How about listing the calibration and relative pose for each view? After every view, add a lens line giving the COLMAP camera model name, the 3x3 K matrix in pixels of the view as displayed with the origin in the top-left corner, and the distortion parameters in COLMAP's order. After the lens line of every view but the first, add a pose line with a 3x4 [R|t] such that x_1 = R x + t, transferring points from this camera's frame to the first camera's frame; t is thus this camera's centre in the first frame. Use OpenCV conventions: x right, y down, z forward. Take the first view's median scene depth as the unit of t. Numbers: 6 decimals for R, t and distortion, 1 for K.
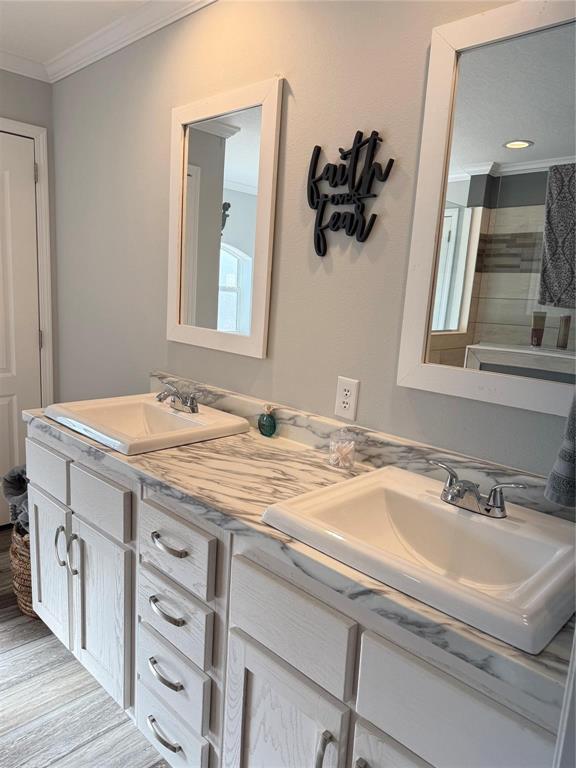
lens RADIAL K [[535.7, 0, 295.0], [0, 535.7, 386.2], [0, 0, 1]] dist [0.040506, -0.041542]
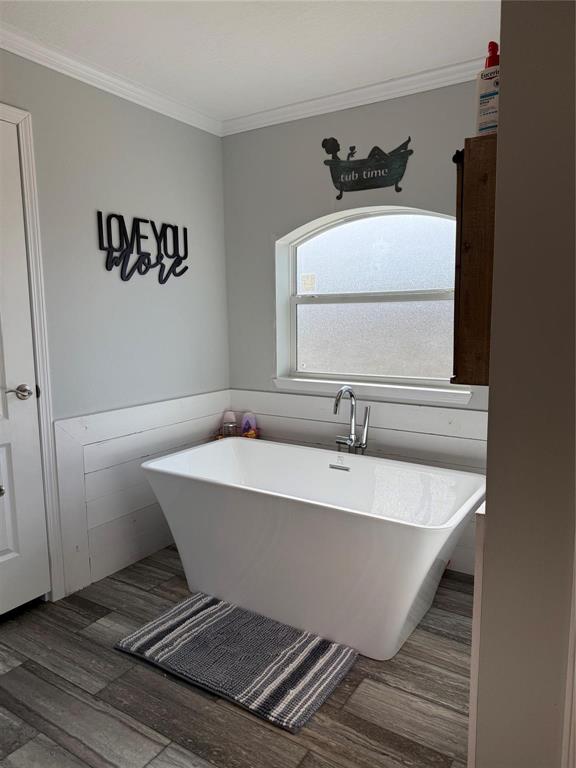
lens RADIAL K [[535.7, 0, 294.3], [0, 535.7, 388.0], [0, 0, 1]] dist [0.040506, -0.041542]
pose [[0.205272, 0.076834, -0.975684, 0.105221], [-0.148206, 0.987857, 0.046612, -0.000455], [0.967418, 0.135035, 0.214166, 0.067102]]
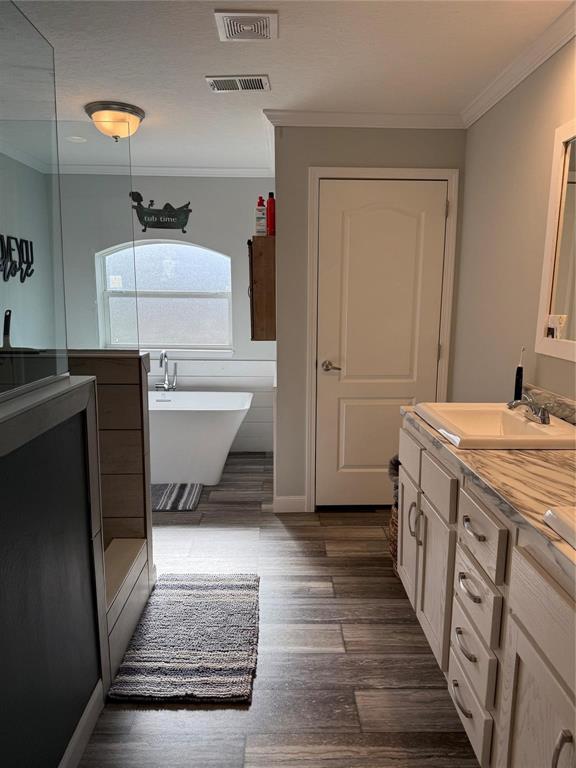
lens RADIAL K [[535.7, 0, 286.2], [0, 535.7, 385.0], [0, 0, 1]] dist [0.040506, -0.041542]
pose [[0.707957, 0.067557, -0.703017, 0.228398], [-0.092589, 0.995701, 0.002443, 0.024484], [0.700160, 0.063362, 0.711169, -0.087539]]
